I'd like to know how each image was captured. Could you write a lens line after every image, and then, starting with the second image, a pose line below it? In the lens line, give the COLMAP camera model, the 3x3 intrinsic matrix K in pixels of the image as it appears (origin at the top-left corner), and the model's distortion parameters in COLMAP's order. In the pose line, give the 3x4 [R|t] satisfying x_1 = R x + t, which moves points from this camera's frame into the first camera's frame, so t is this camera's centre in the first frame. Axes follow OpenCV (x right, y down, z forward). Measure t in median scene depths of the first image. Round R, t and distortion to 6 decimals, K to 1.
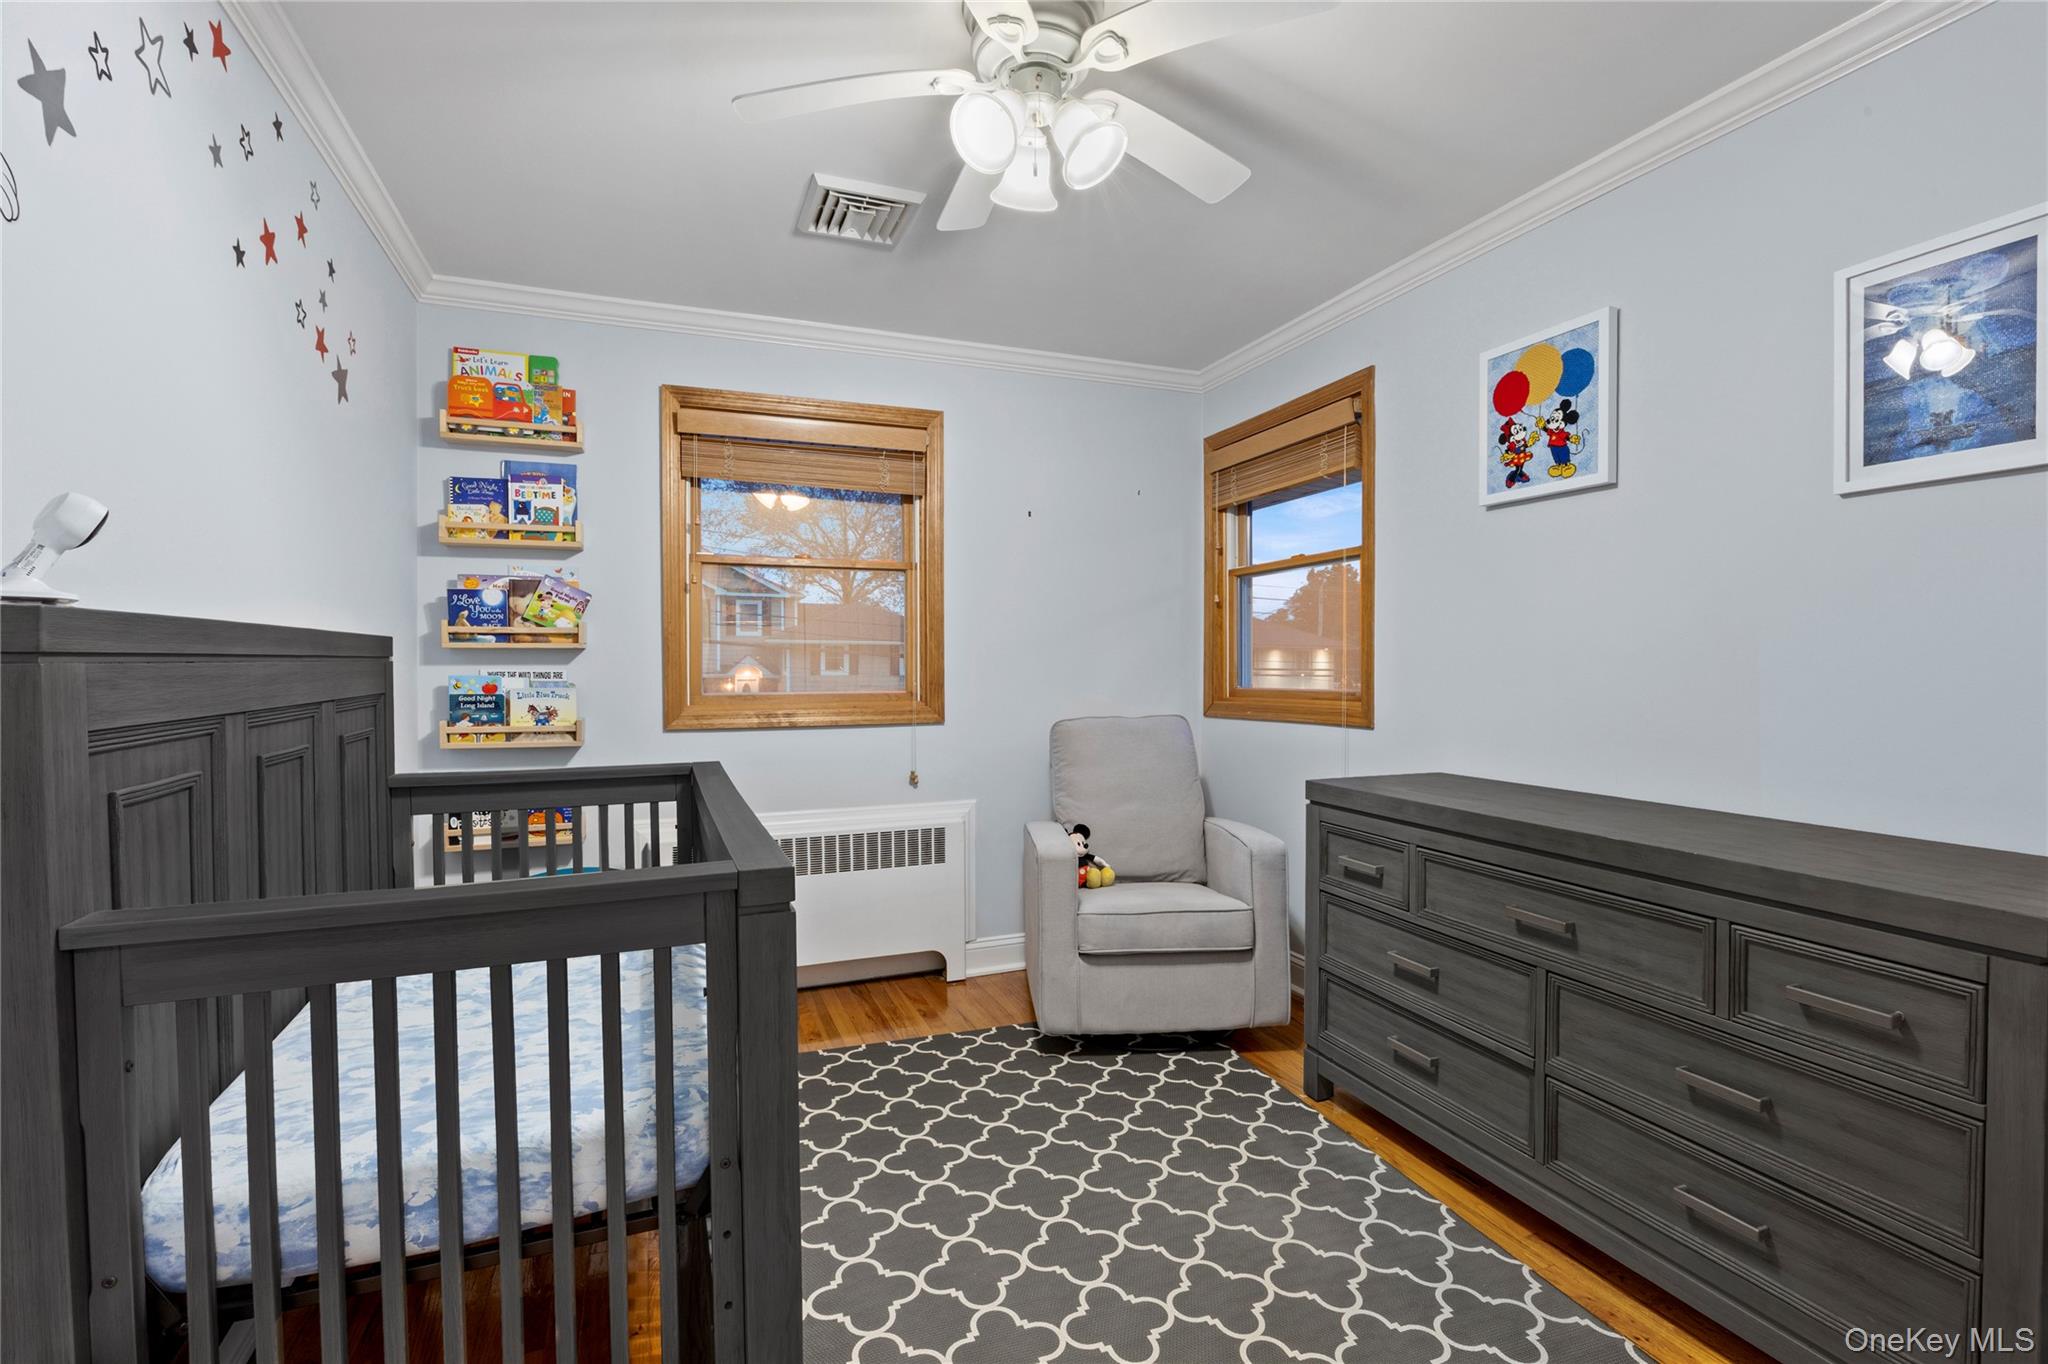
lens RADIAL K [[924.8, 0, 1012.7], [0, 924.8, 666.2], [0, 0, 1]] dist [-0.014786, 0.000867]
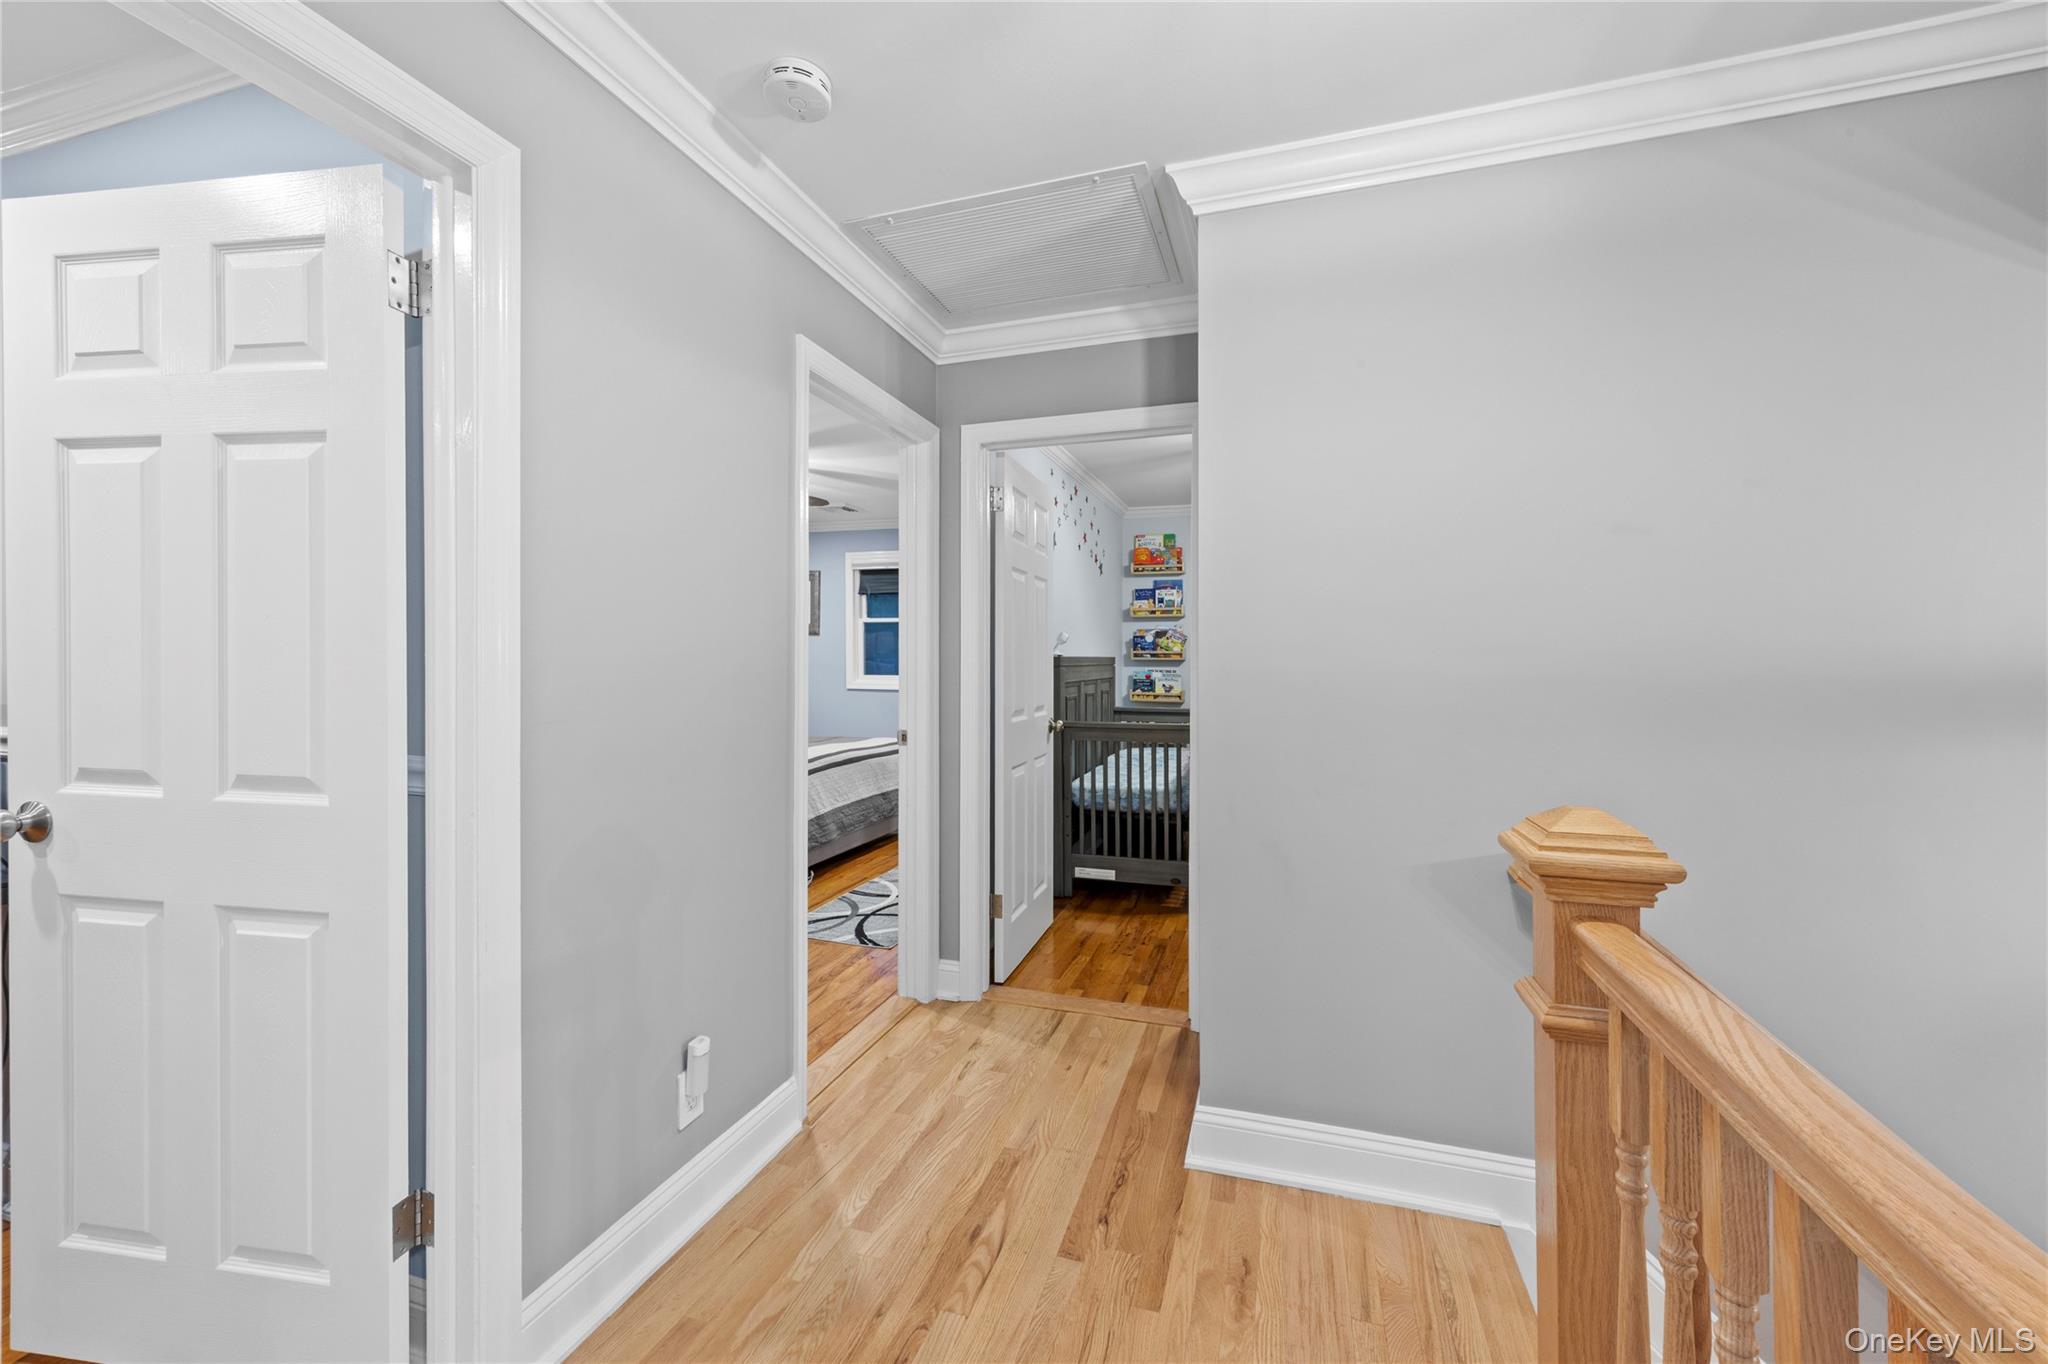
lens RADIAL K [[832.5, 0, 1027.0], [0, 832.5, 656.4], [0, 0, 1]] dist [0.003404, 0.000306]
pose [[0.775593, 0.004244, -0.631219, 0.555164], [-0.009053, 0.999949, -0.004401, -0.016403], [0.631169, 0.009128, 0.775592, -0.880414]]
